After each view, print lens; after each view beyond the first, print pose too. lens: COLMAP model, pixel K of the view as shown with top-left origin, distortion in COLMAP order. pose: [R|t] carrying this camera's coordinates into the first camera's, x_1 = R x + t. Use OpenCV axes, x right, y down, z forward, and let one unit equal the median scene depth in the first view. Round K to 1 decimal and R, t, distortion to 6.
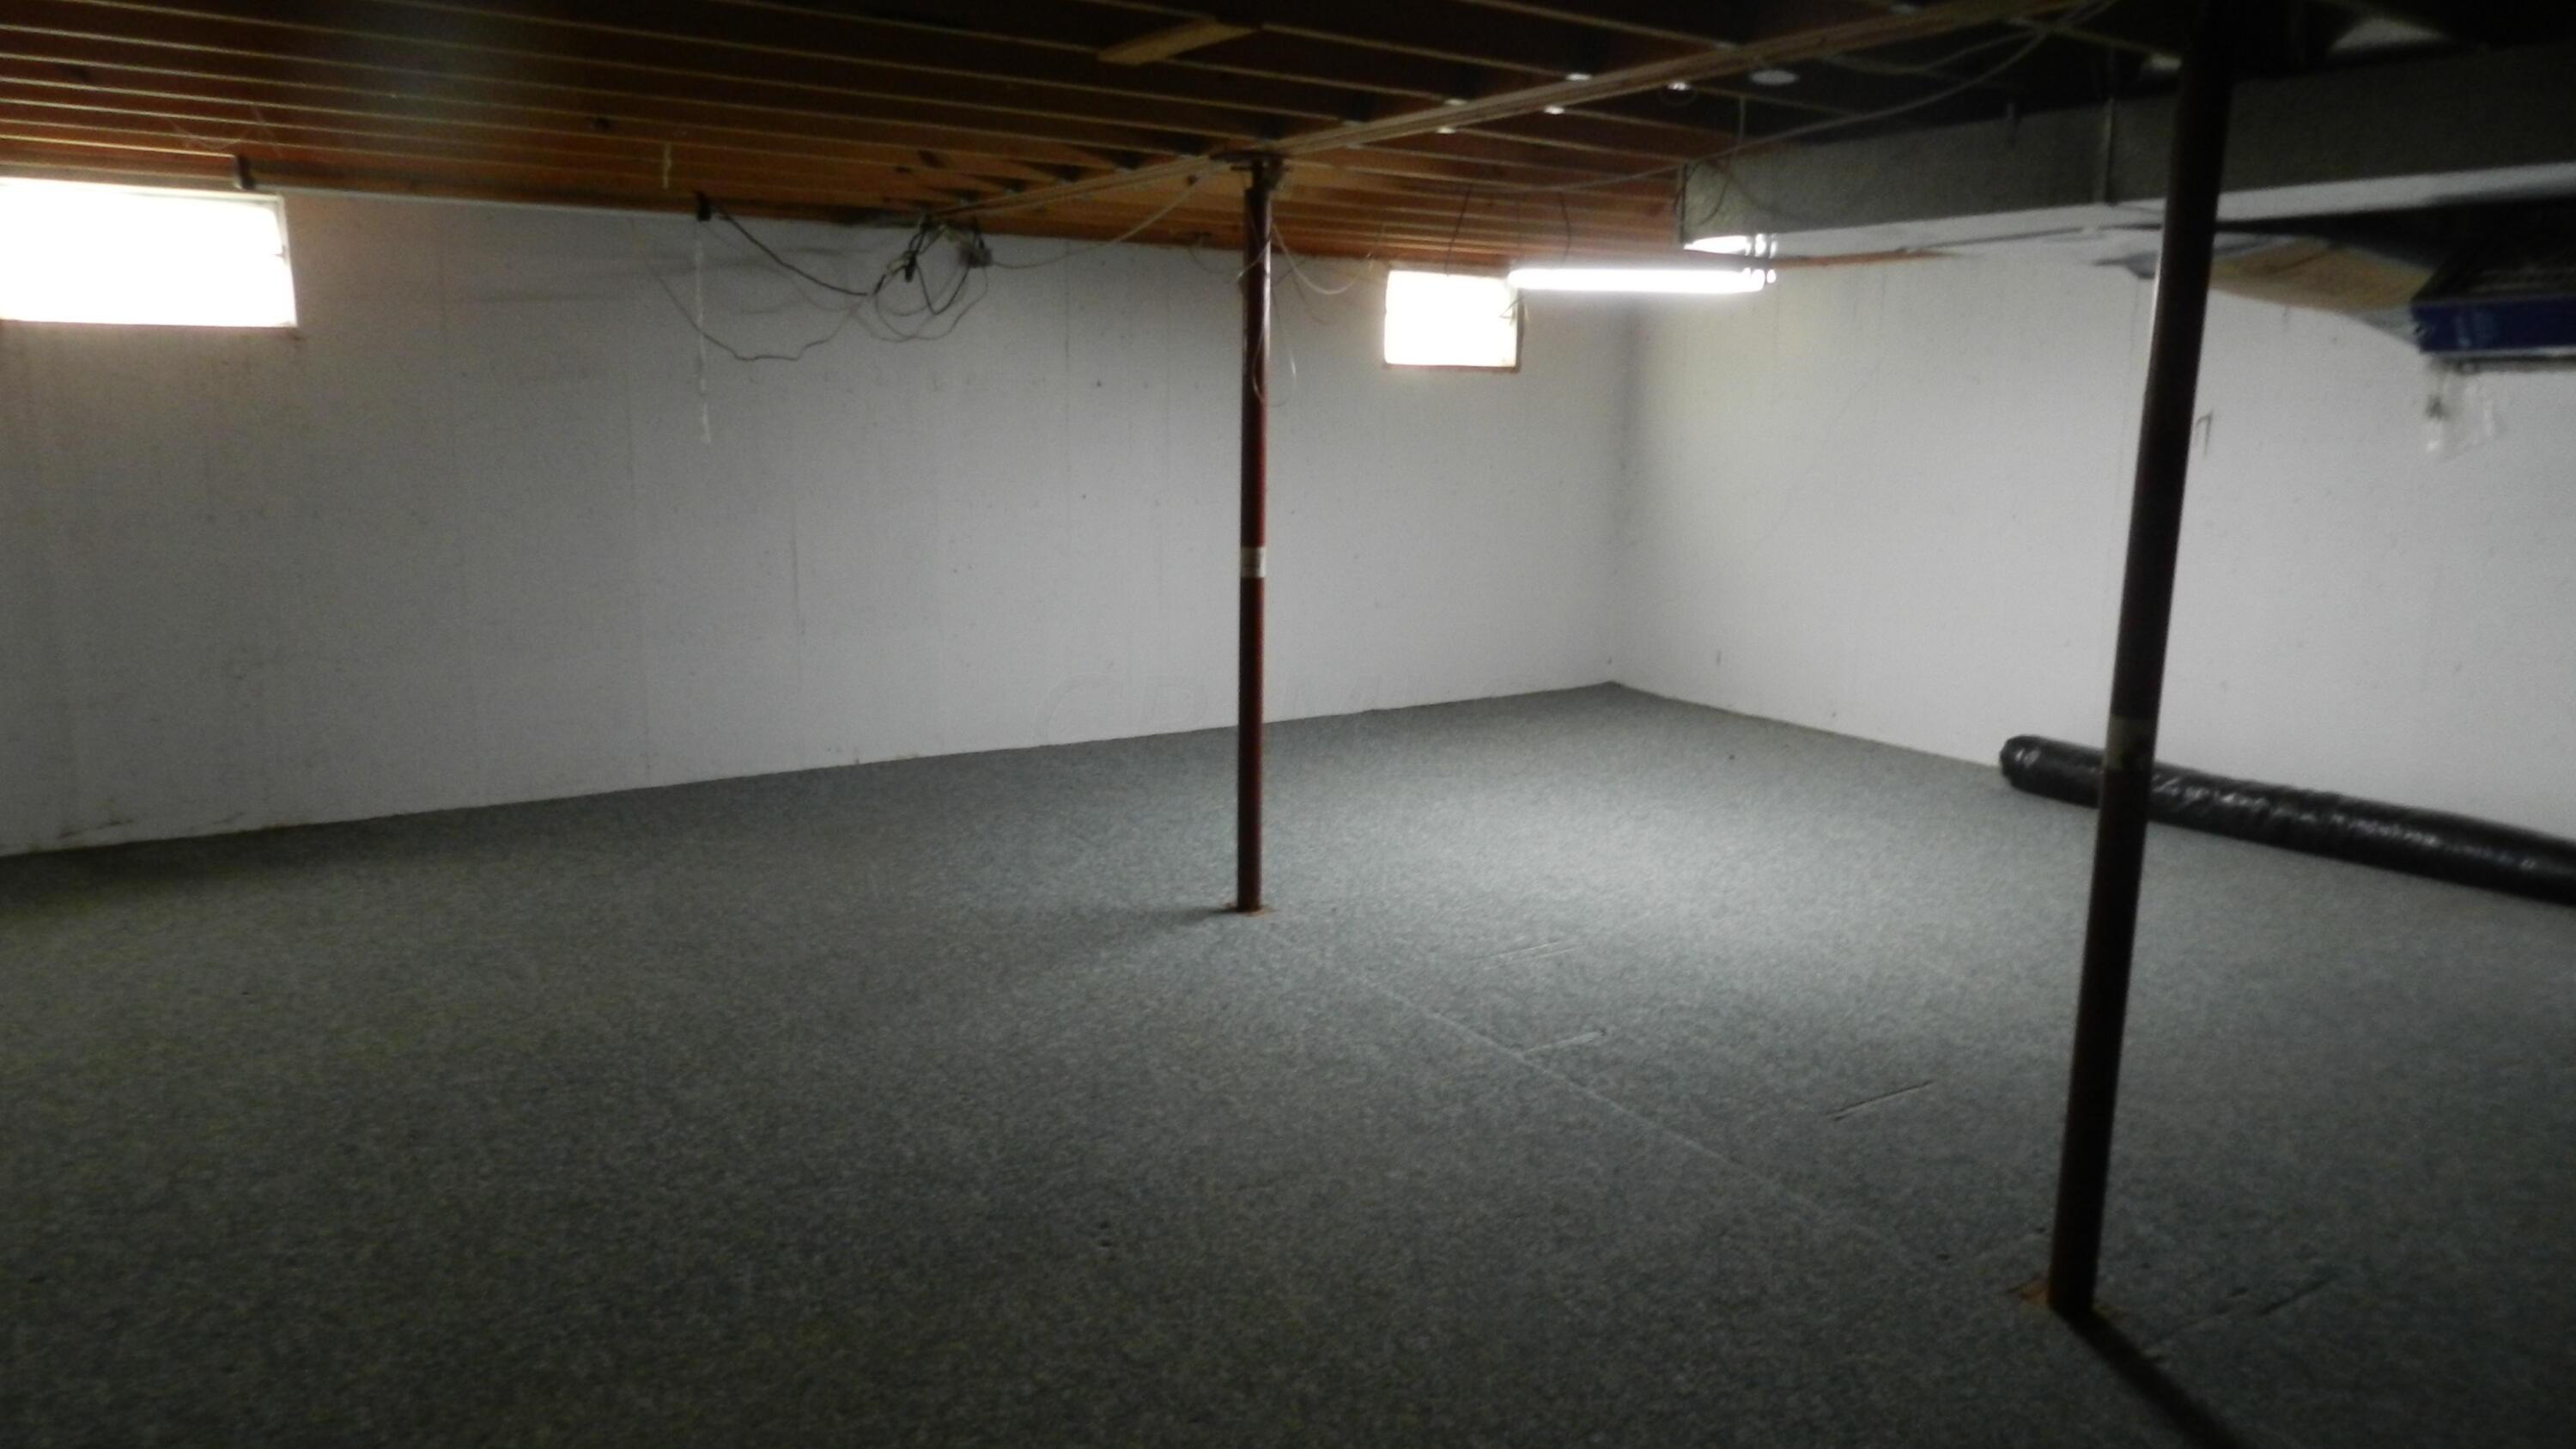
lens RADIAL K [[1718.1, 0, 1297.0], [0, 1718.1, 733.9], [0, 0, 1]] dist [0.008710, -0.005912]
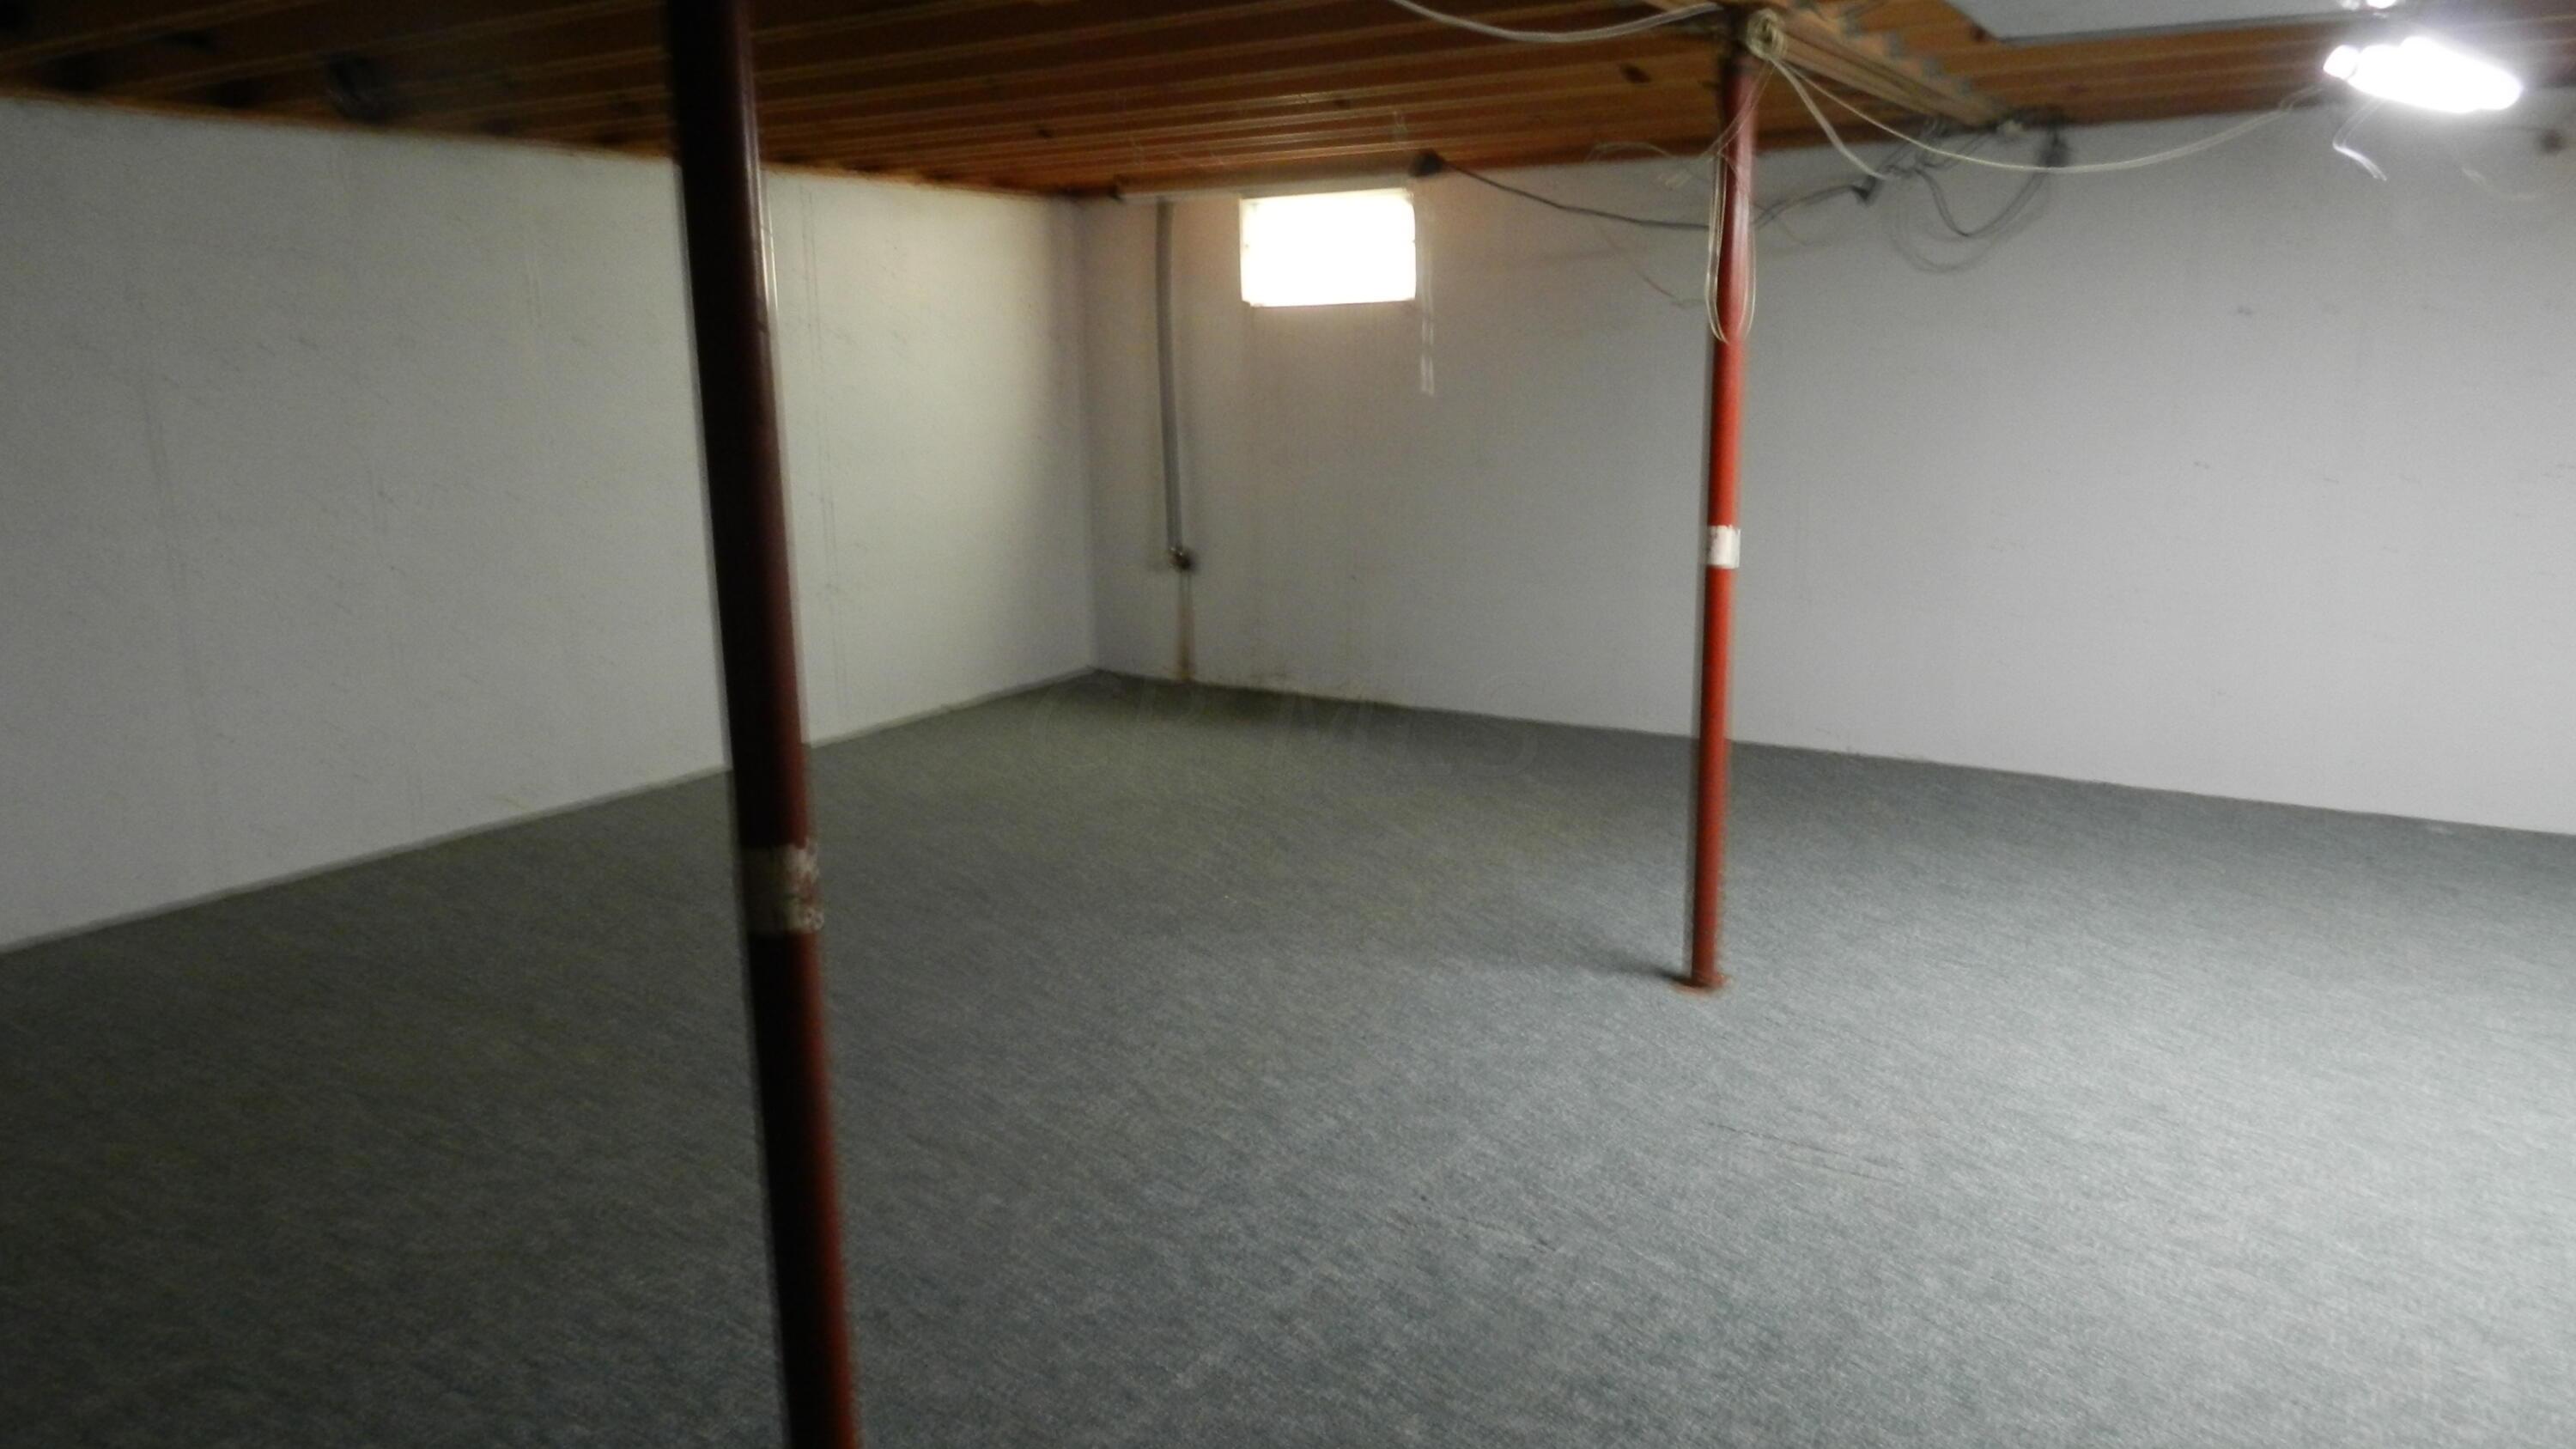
lens RADIAL K [[1718.1, 0, 1295.6], [0, 1718.1, 715.8], [0, 0, 1]] dist [0.008710, -0.005912]
pose [[0.401596, 0.171628, -0.899591, 0.615229], [-0.153604, 0.980991, 0.118586, -0.089608], [0.902843, 0.090557, 0.420325, 0.499744]]
